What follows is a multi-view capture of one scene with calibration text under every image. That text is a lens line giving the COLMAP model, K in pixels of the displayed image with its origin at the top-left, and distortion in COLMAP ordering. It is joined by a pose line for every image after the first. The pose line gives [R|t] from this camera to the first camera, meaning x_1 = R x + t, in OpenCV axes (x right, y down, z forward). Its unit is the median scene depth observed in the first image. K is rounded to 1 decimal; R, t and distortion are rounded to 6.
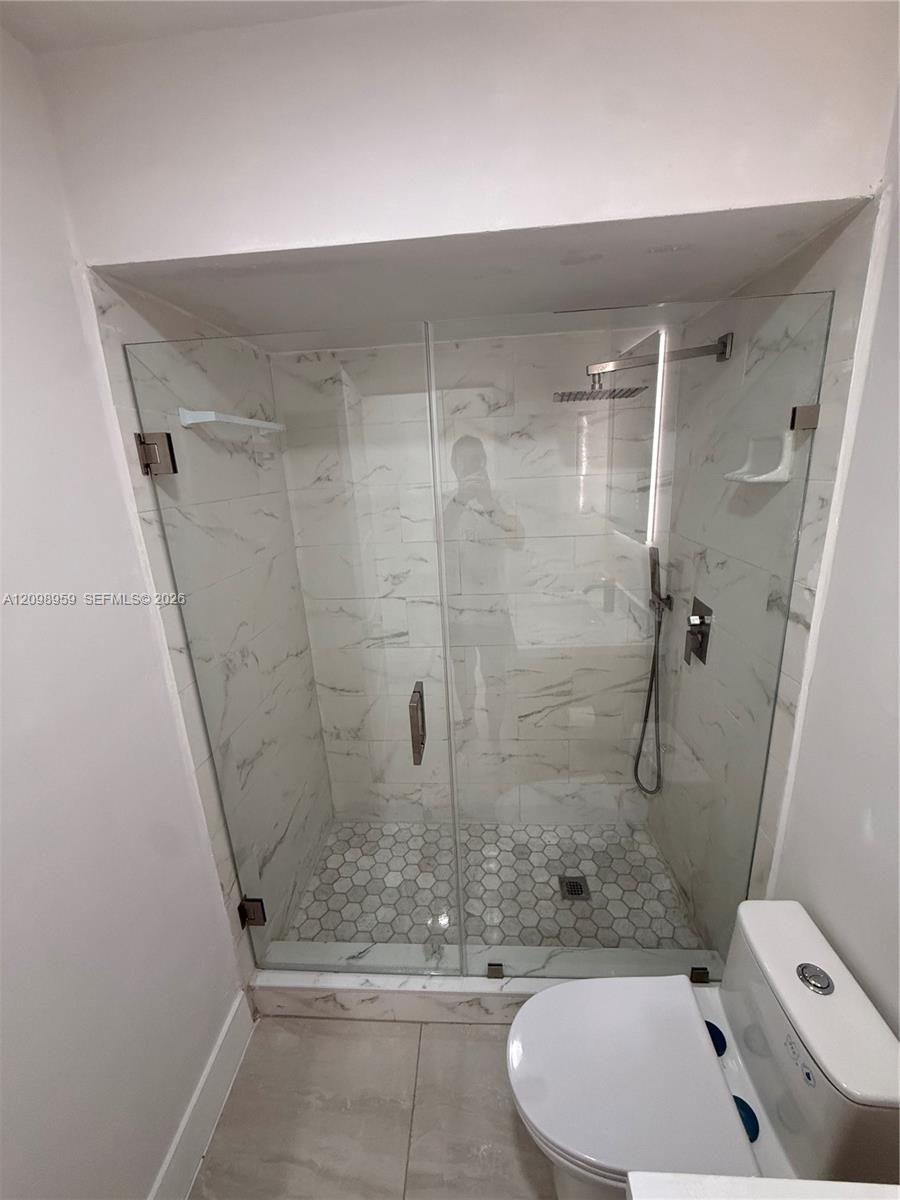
lens RADIAL K [[479.4, 0, 450.2], [0, 479.4, 597.6], [0, 0, 1]] dist [0.001486, -0.000115]
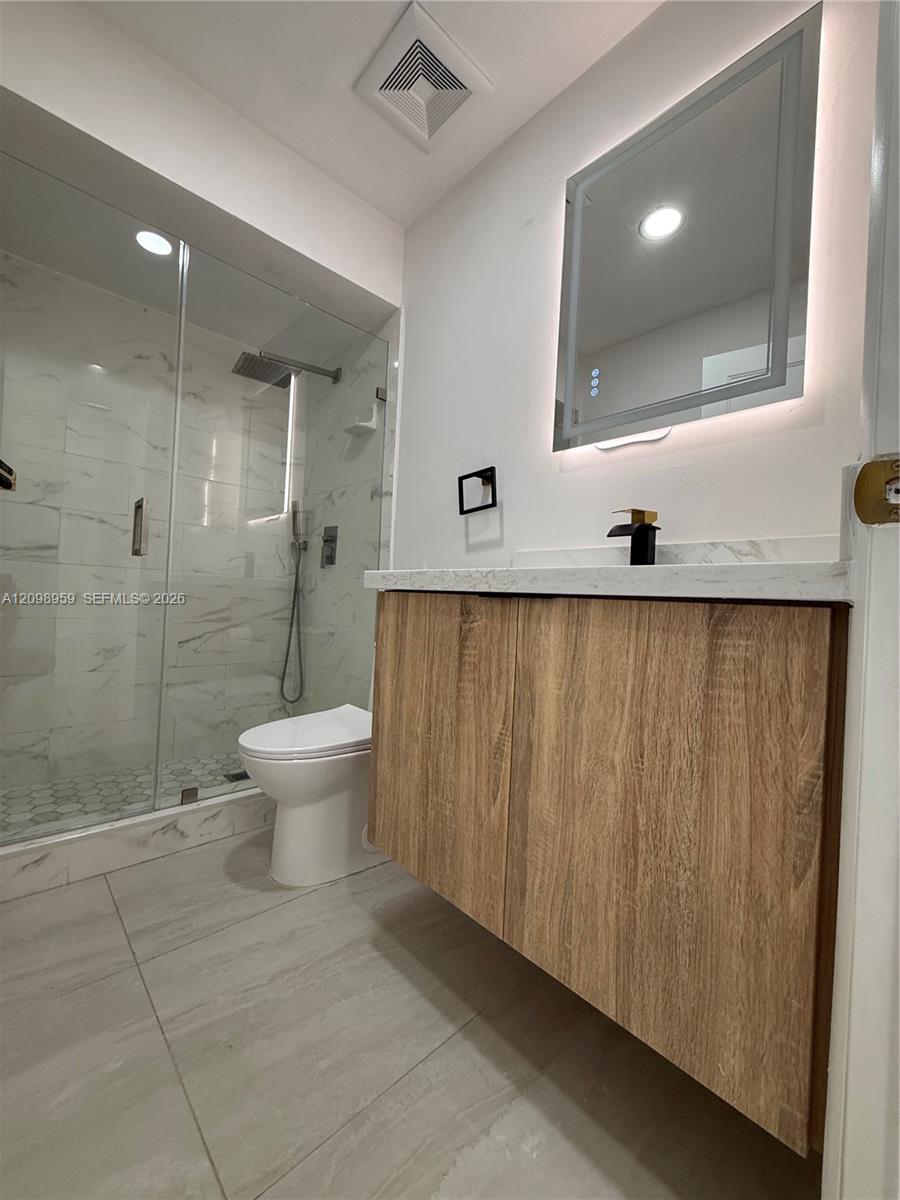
lens RADIAL K [[479.4, 0, 450.2], [0, 479.4, 597.6], [0, 0, 1]] dist [0.001486, -0.000115]
pose [[0.679894, 0.086999, 0.728132, -0.255806], [0.121314, 0.965912, -0.228686, 0.512091], [-0.723207, 0.243814, 0.646163, -0.175964]]
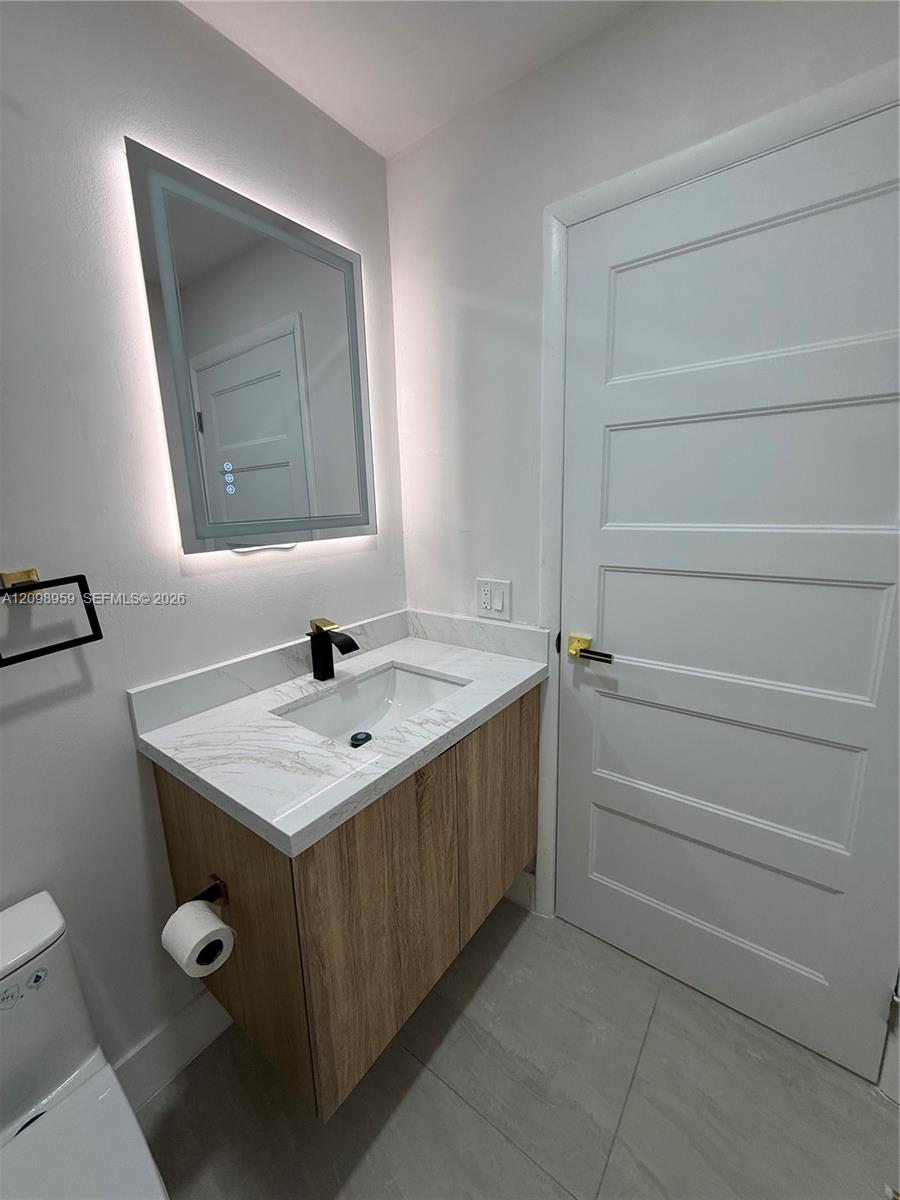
lens RADIAL K [[479.4, 0, 450.2], [0, 479.4, 597.6], [0, 0, 1]] dist [0.001486, -0.000115]
pose [[-0.833065, -0.038508, 0.551834, -0.205463], [0.221206, 0.891153, 0.396125, 0.041200], [-0.507022, 0.452066, -0.733869, 0.406569]]
